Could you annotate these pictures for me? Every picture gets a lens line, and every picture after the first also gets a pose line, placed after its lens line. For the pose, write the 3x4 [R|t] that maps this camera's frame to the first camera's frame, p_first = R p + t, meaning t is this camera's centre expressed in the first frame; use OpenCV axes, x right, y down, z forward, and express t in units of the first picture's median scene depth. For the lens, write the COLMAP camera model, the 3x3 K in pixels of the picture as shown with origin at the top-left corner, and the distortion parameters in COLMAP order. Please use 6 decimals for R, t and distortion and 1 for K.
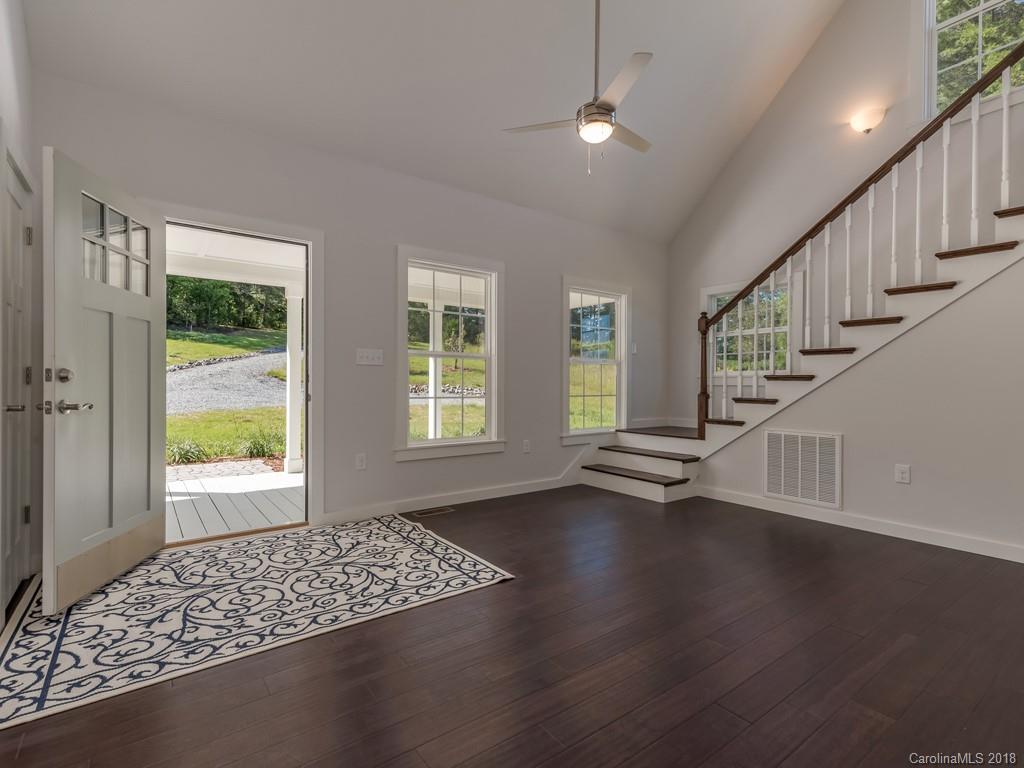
lens RADIAL K [[492.5, 0, 493.7], [0, 492.5, 383.9], [0, 0, 1]] dist [0.019727, -0.002373]
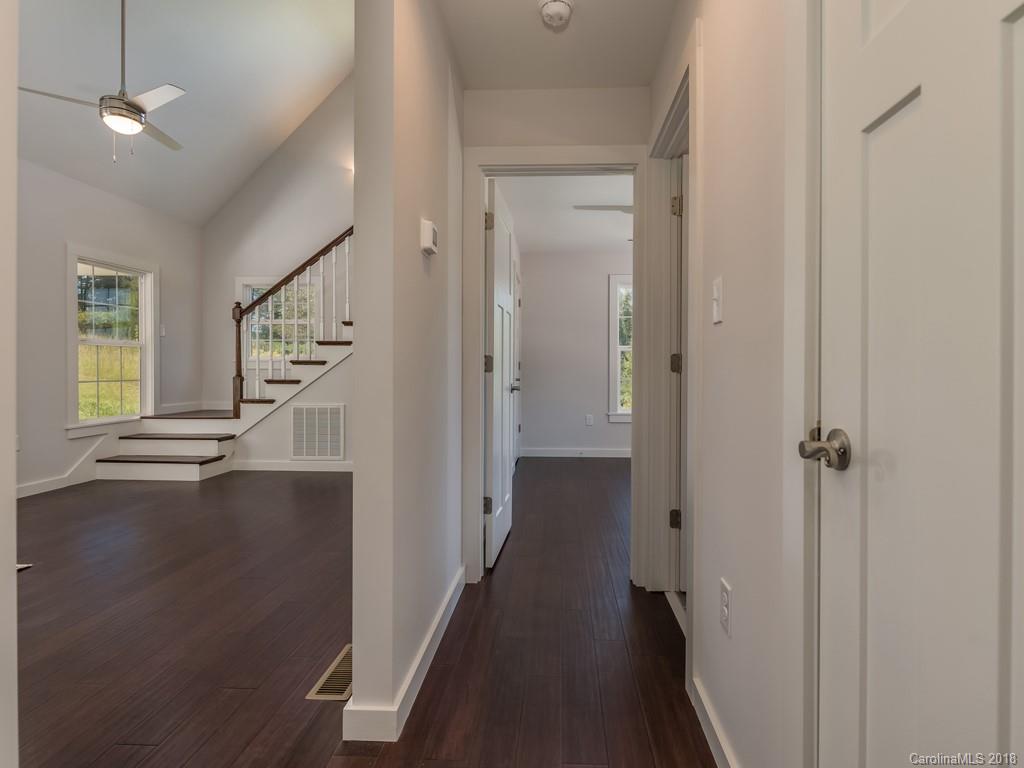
lens RADIAL K [[530.4, 0, 546.8], [0, 530.4, 372.5], [0, 0, 1]] dist [-0.011528, -0.002744]
pose [[0.608657, -0.008481, 0.793388, -0.098041], [0.001702, 0.999955, 0.009384, 0.001313], [-0.793432, -0.004362, 0.608644, -0.285234]]
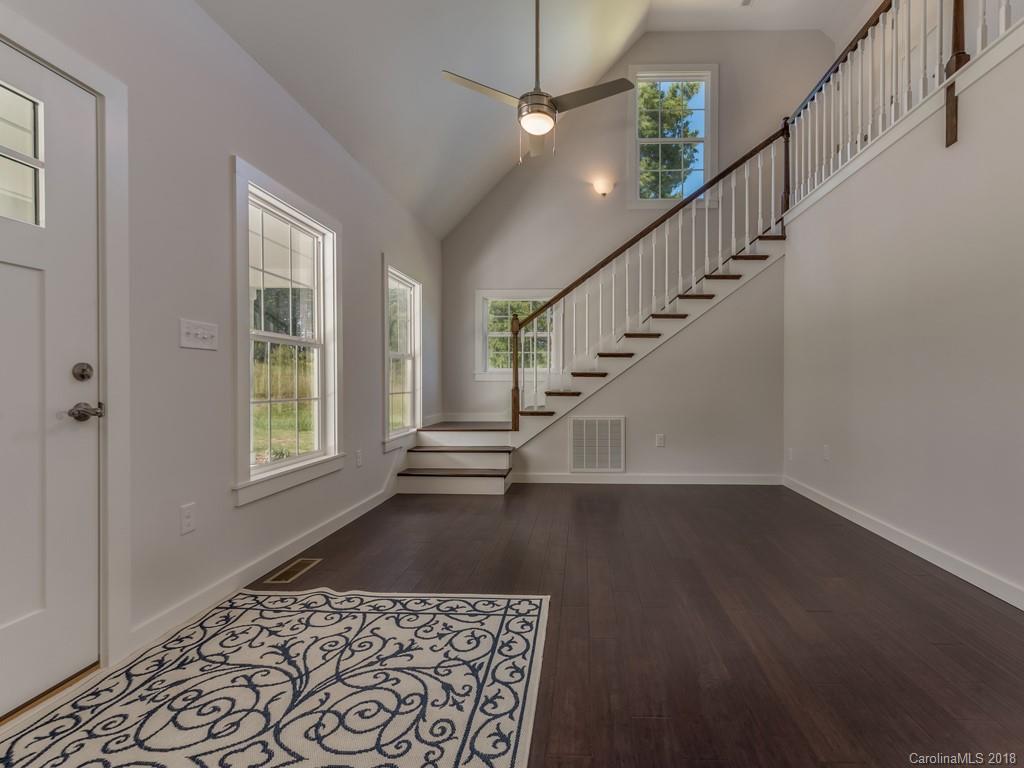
lens RADIAL K [[492.5, 0, 566.8], [0, 492.5, 380.3], [0, 0, 1]] dist [0.019727, -0.002373]
pose [[0.608347, -0.003157, 0.793665, -0.418697], [0.001085, 0.999994, 0.003147, -0.002044], [-0.793670, -0.001053, 0.608348, 0.278362]]
